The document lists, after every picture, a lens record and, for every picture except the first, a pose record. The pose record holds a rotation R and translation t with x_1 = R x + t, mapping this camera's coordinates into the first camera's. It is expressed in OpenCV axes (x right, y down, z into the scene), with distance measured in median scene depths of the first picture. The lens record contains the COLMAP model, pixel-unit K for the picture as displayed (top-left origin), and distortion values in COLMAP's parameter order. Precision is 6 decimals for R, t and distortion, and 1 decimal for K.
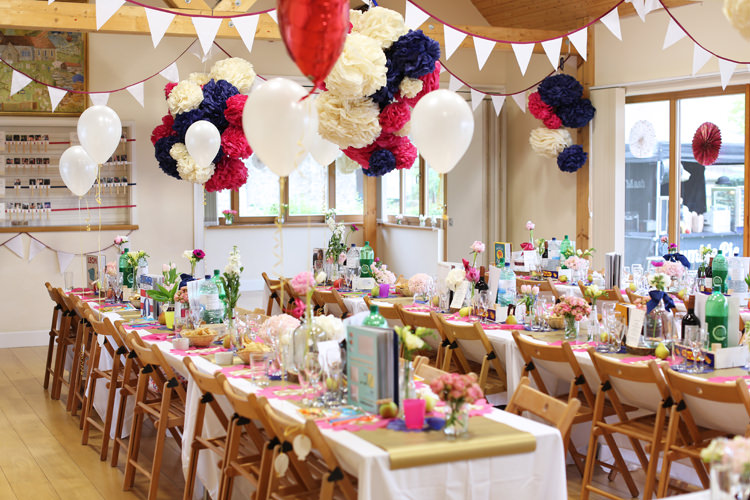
lens RADIAL K [[1127.2, 0, 375.0], [0, 1127.2, 250.0], [0, 0, 1]] dist [-0.015450, -0.027144]
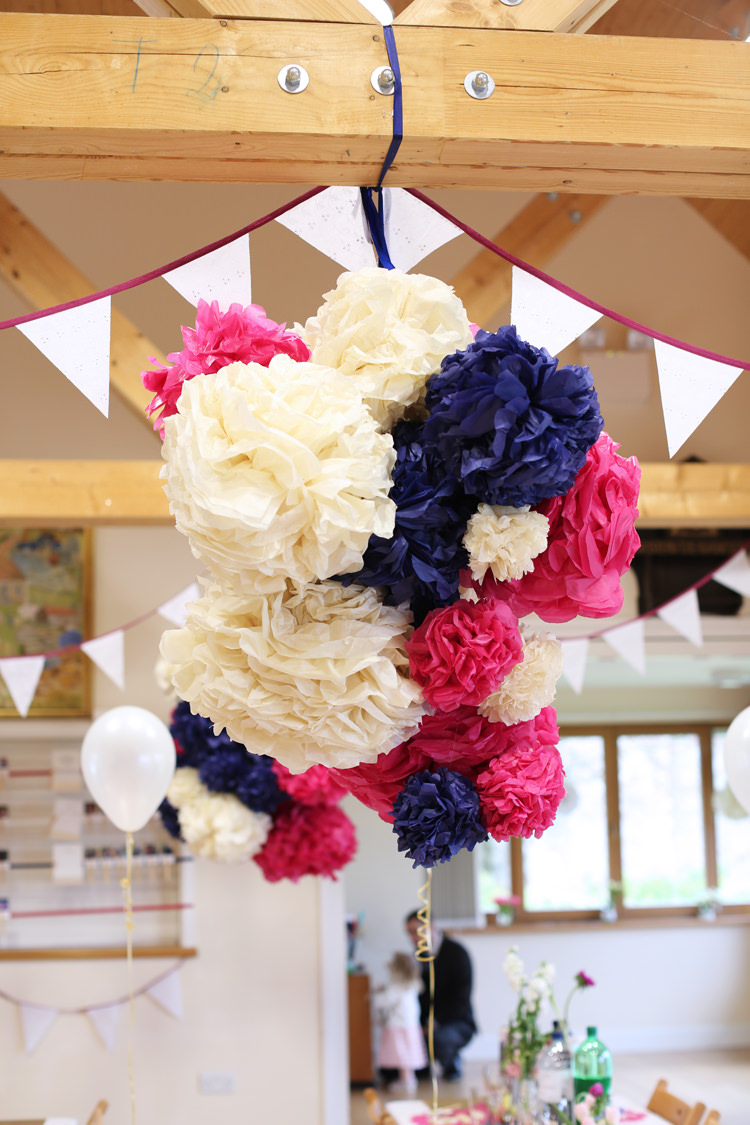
lens RADIAL K [[1670.6, 0, 375.0], [0, 1670.6, 562.5], [0, 0, 1]] dist [-0.187519, 0.017737]
pose [[0.952486, -0.062048, -0.298195, 0.083662], [-0.004310, 0.976187, -0.216889, -0.034788], [0.304552, 0.207868, 0.929537, 0.419239]]
